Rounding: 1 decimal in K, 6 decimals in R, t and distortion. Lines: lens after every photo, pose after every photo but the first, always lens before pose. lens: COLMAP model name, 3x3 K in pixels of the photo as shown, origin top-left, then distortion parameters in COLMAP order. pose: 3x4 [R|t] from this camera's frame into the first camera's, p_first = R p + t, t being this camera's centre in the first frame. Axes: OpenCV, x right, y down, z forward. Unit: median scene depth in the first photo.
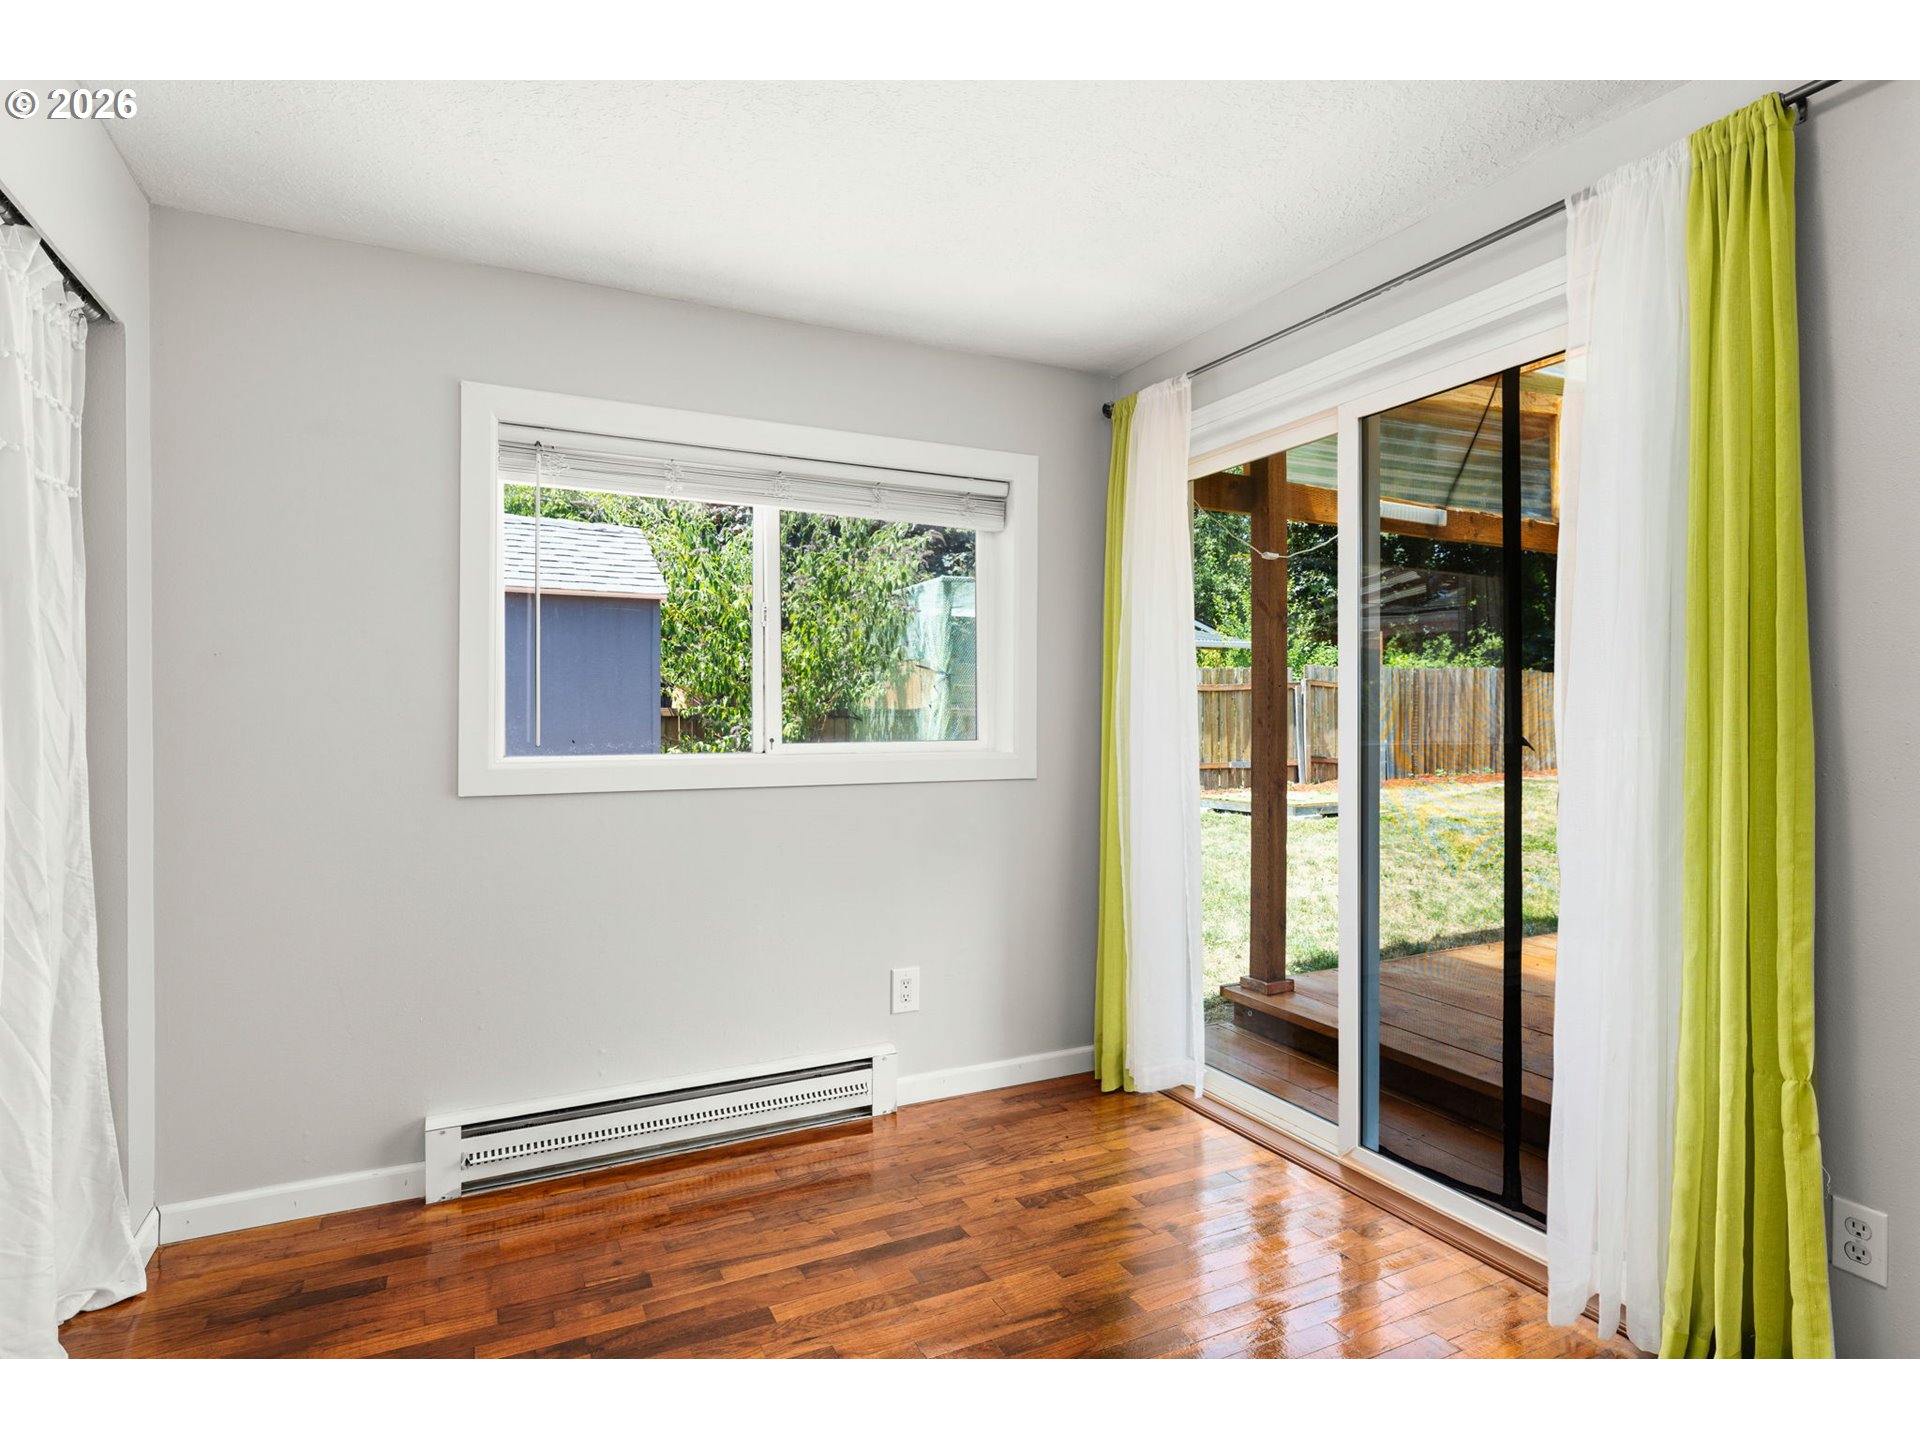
lens RADIAL K [[1008.6, 0, 960.0], [0, 1008.6, 720.0], [0, 0, 1]] dist [0.000076, 0.000467]
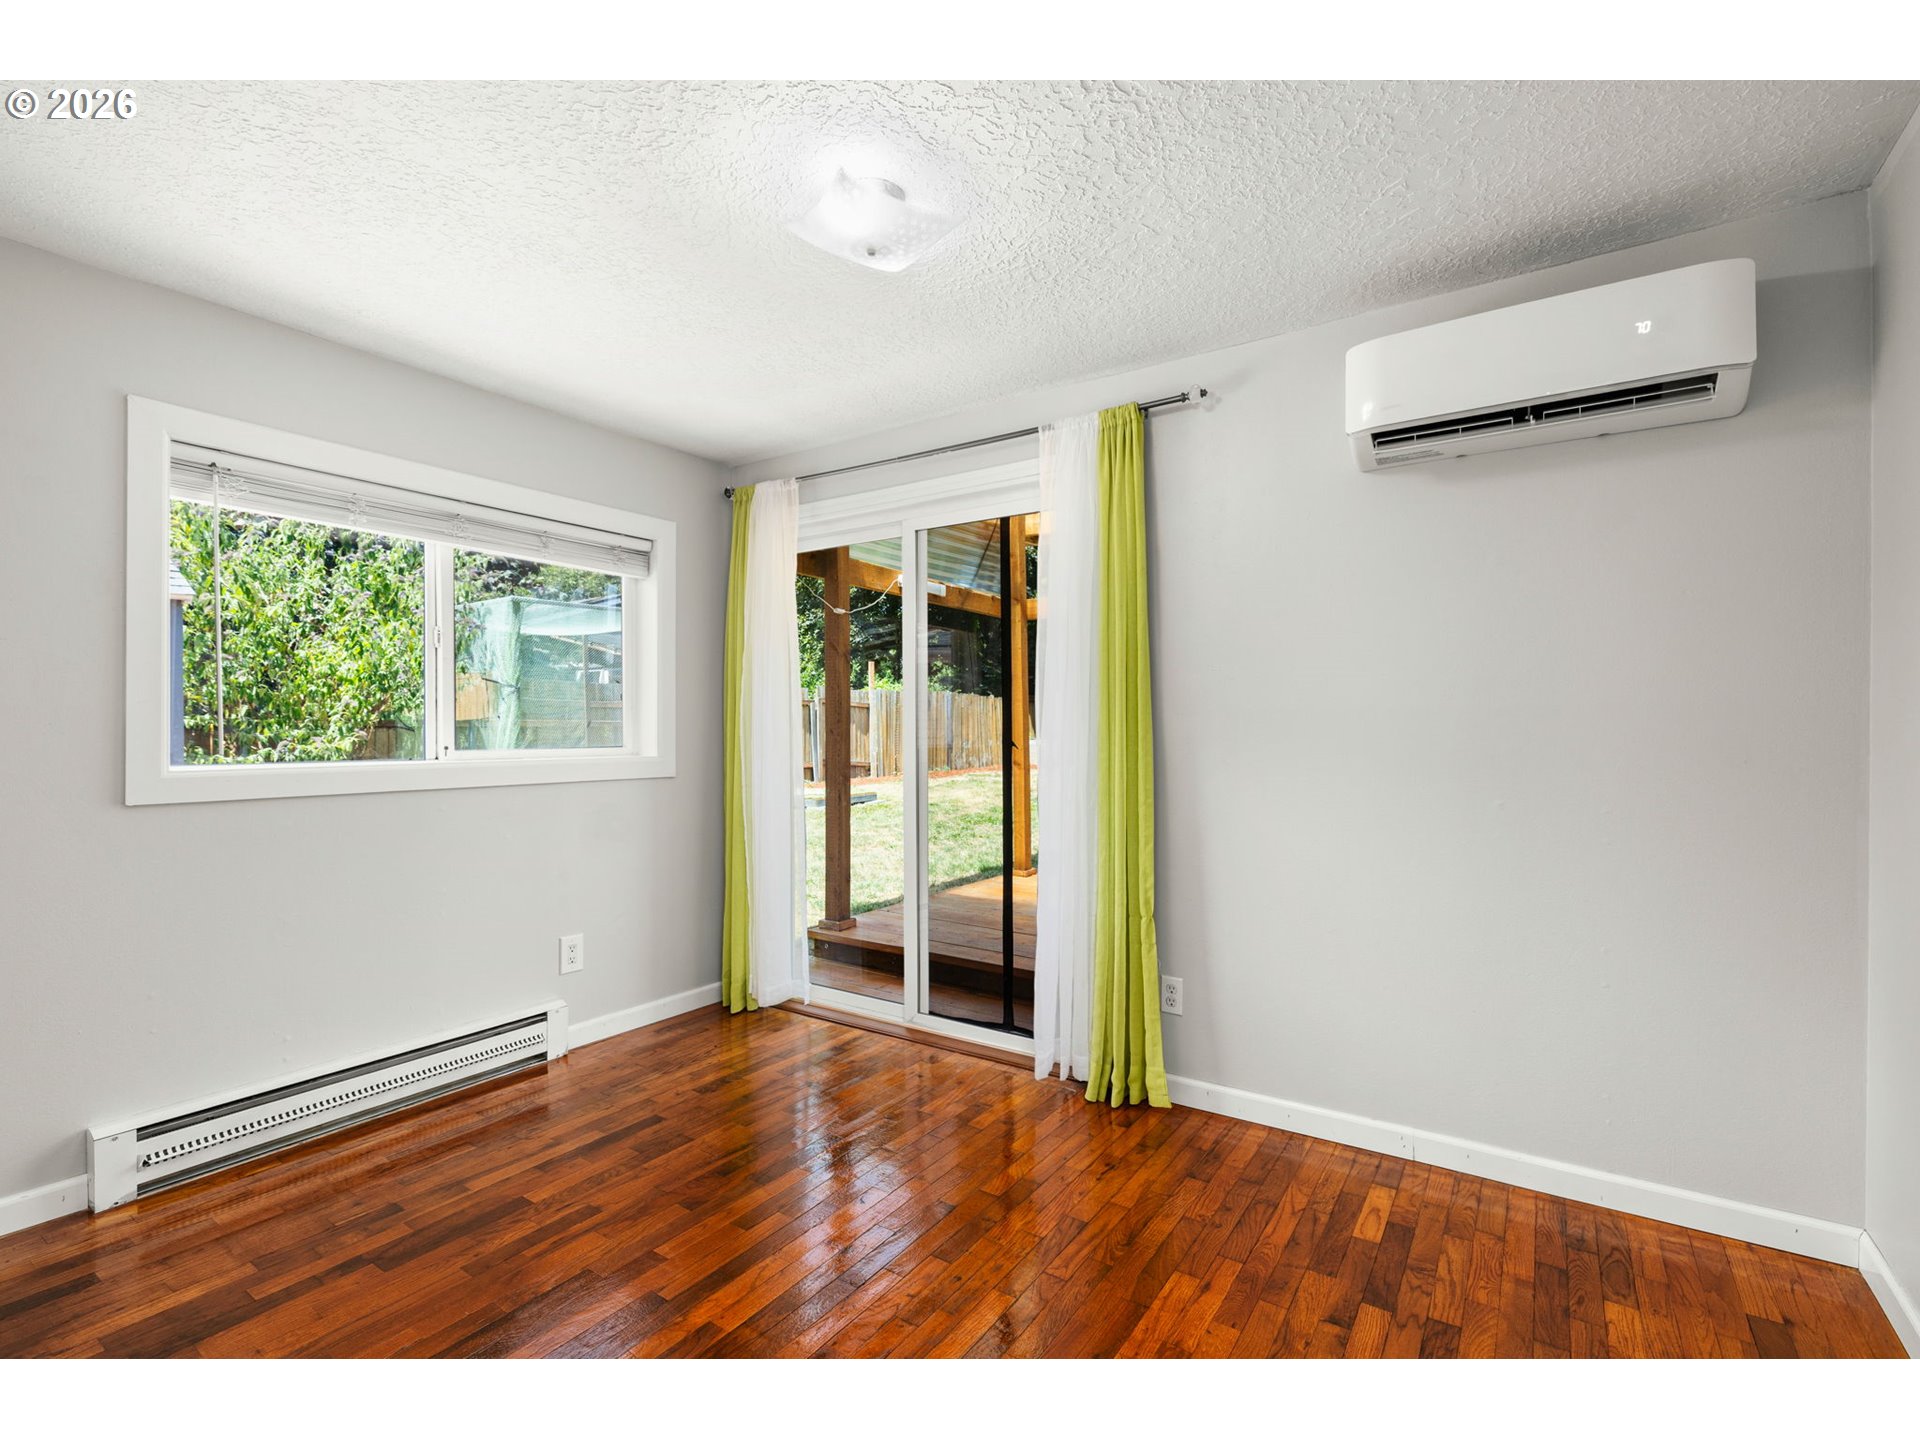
lens RADIAL K [[832.8, 0, 1005.7], [0, 832.8, 714.5], [0, 0, 1]] dist [-0.002020, -0.000033]
pose [[0.853112, 0.010466, 0.521623, -0.153518], [-0.000289, 0.999808, -0.019589, 0.000566], [-0.521728, 0.016561, 0.852951, -0.145057]]
